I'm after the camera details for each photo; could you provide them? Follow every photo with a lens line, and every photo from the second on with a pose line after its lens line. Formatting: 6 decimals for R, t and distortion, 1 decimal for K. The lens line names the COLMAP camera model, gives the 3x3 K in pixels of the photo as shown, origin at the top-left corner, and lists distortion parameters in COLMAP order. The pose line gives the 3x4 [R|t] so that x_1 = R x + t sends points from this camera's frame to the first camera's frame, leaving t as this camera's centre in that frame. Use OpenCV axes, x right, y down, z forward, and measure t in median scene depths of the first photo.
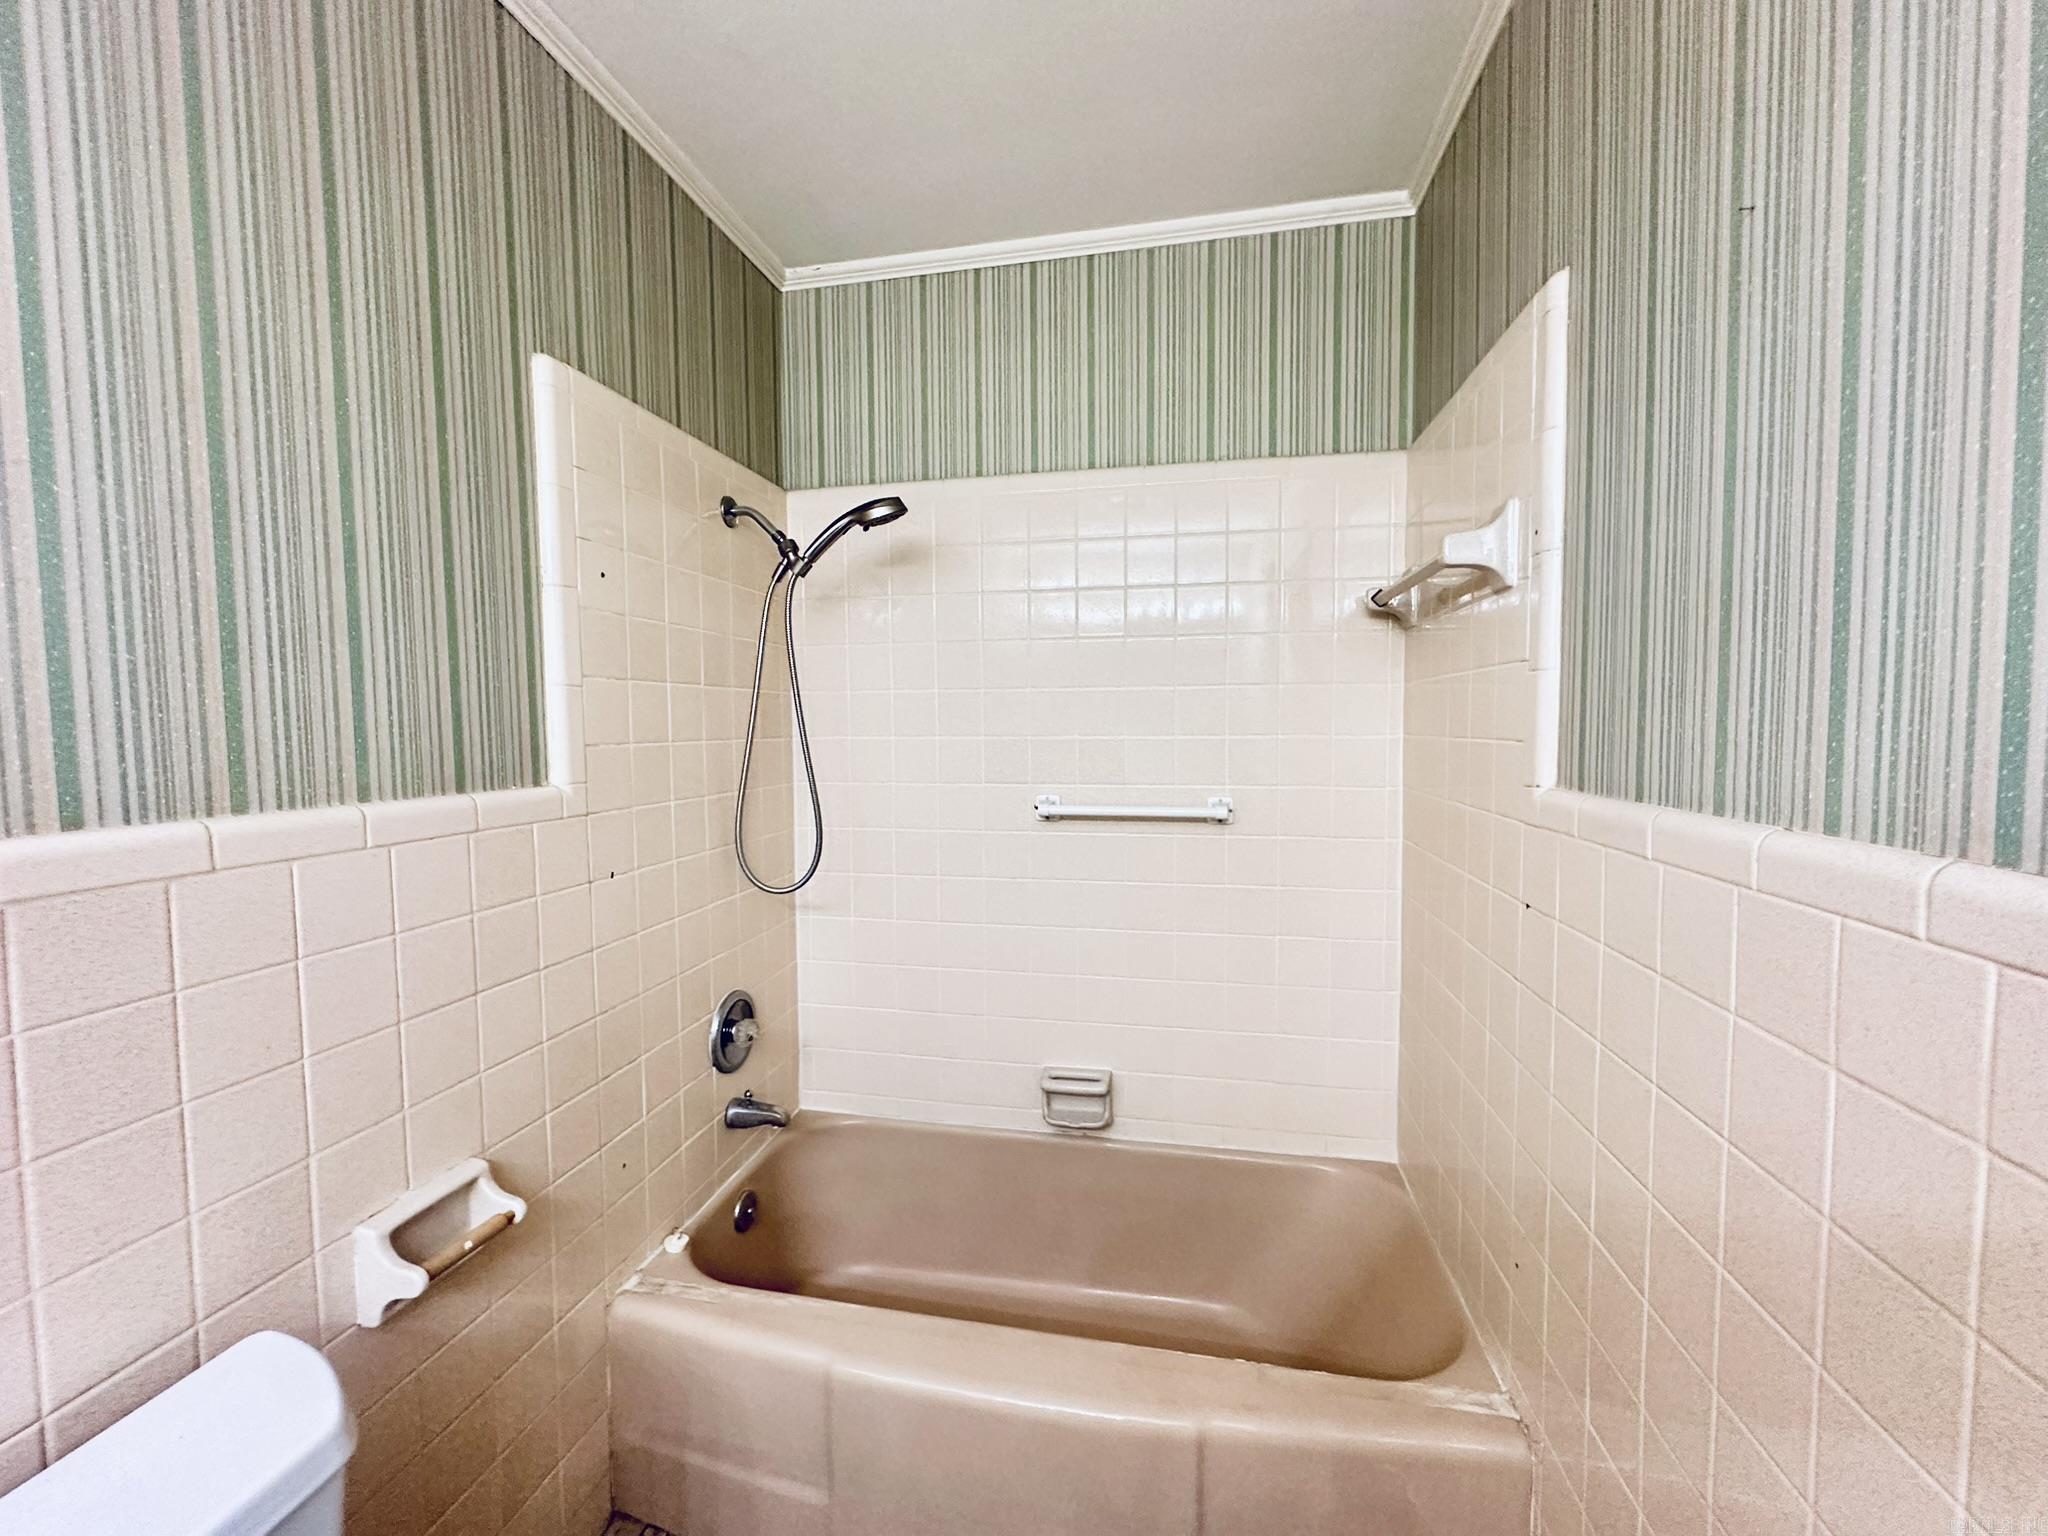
lens RADIAL K [[822.3, 0, 1033.4], [0, 822.3, 765.9], [0, 0, 1]] dist [-0.006114, 0.001695]
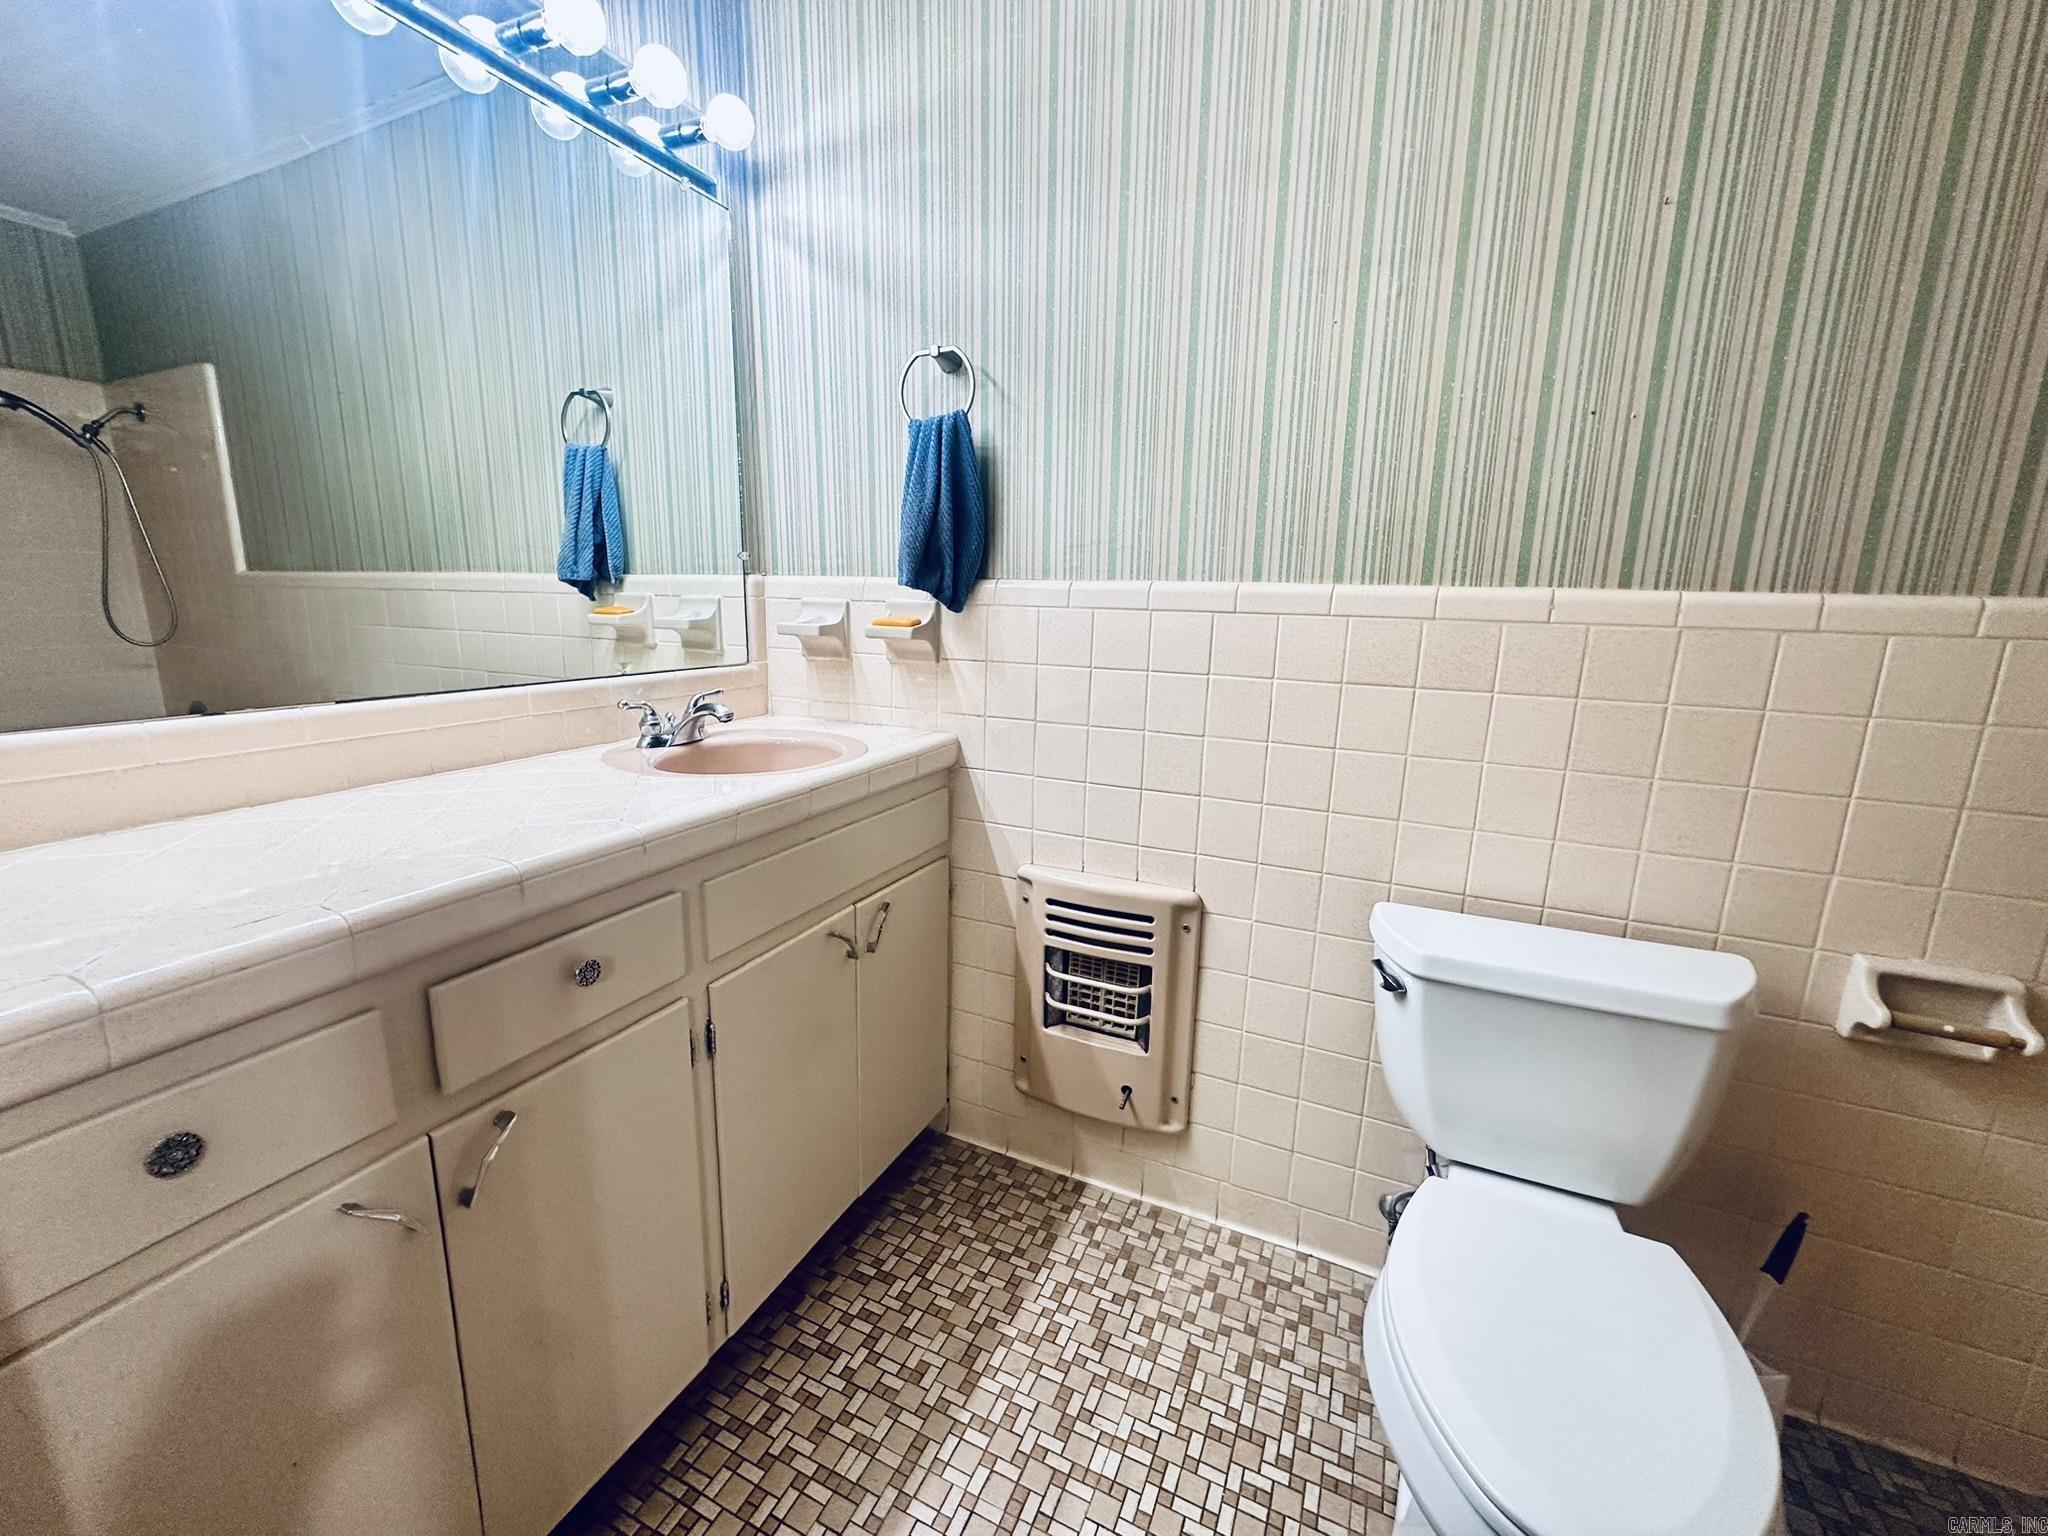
lens RADIAL K [[822.3, 0, 1021.9], [0, 822.3, 768.4], [0, 0, 1]] dist [-0.006114, 0.001695]
pose [[-0.241956, 0.190383, -0.951426, 0.420984], [-0.078102, 0.973558, 0.214674, 0.105507], [0.967139, 0.126249, -0.220689, 0.037603]]
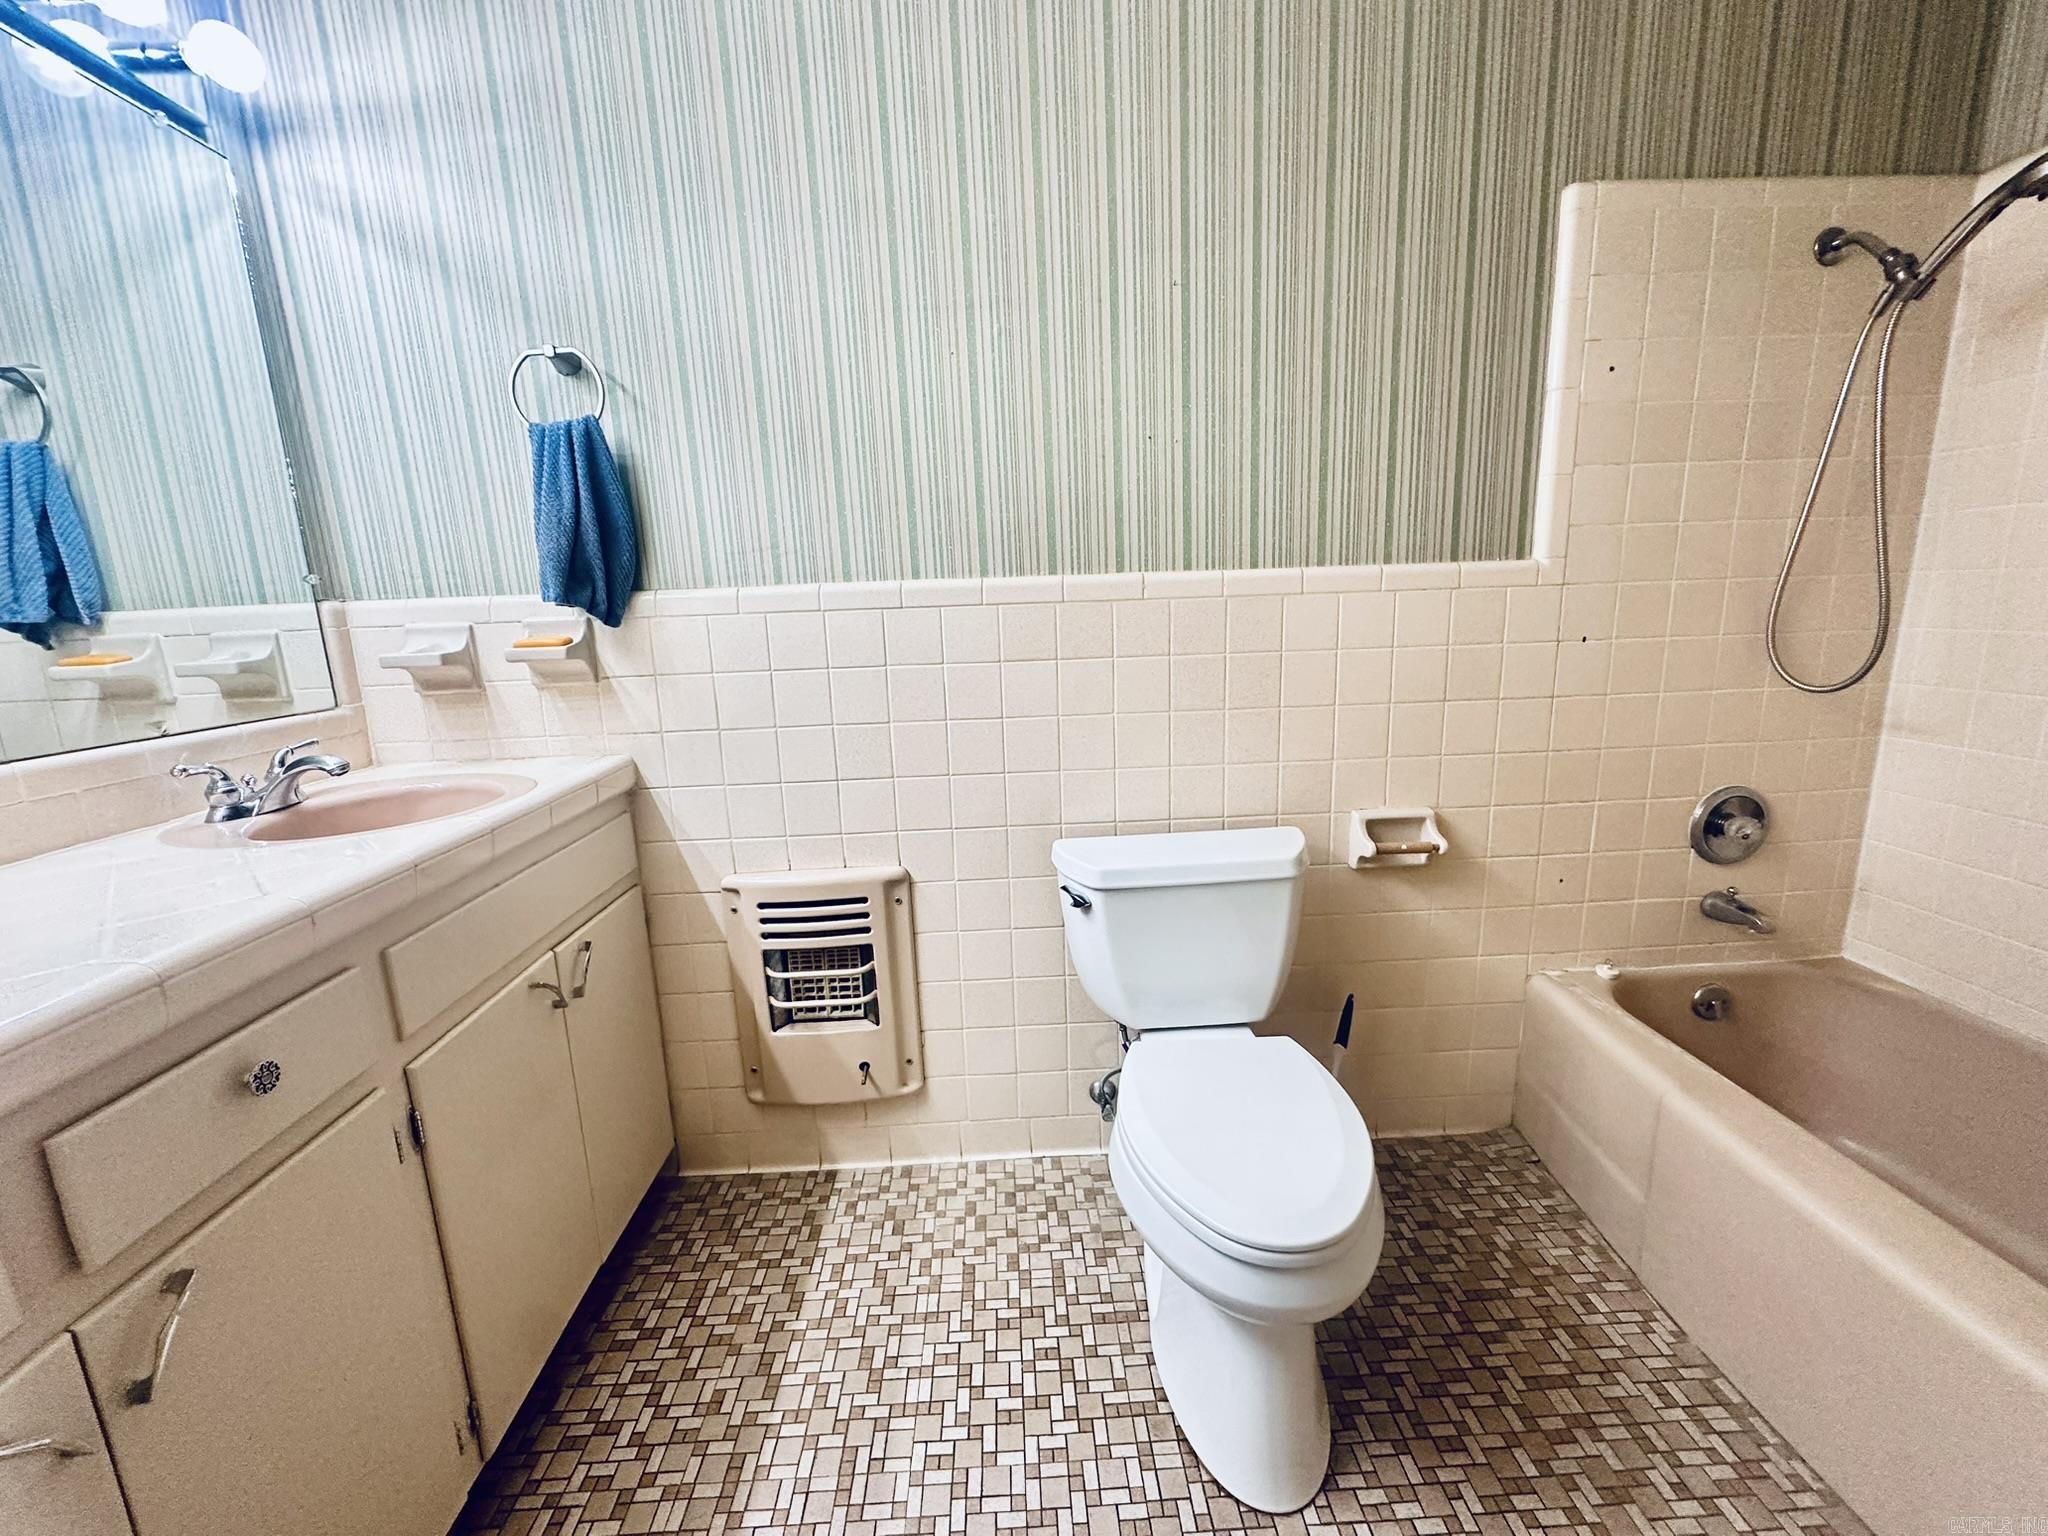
lens RADIAL K [[822.3, 0, 1023.5], [0, 822.3, 769.8], [0, 0, 1]] dist [-0.006114, 0.001695]
pose [[0.222206, 0.183868, -0.957506, 0.519729], [-0.016609, 0.982629, 0.184838, 0.124453], [0.974858, -0.025169, 0.221400, -0.056814]]
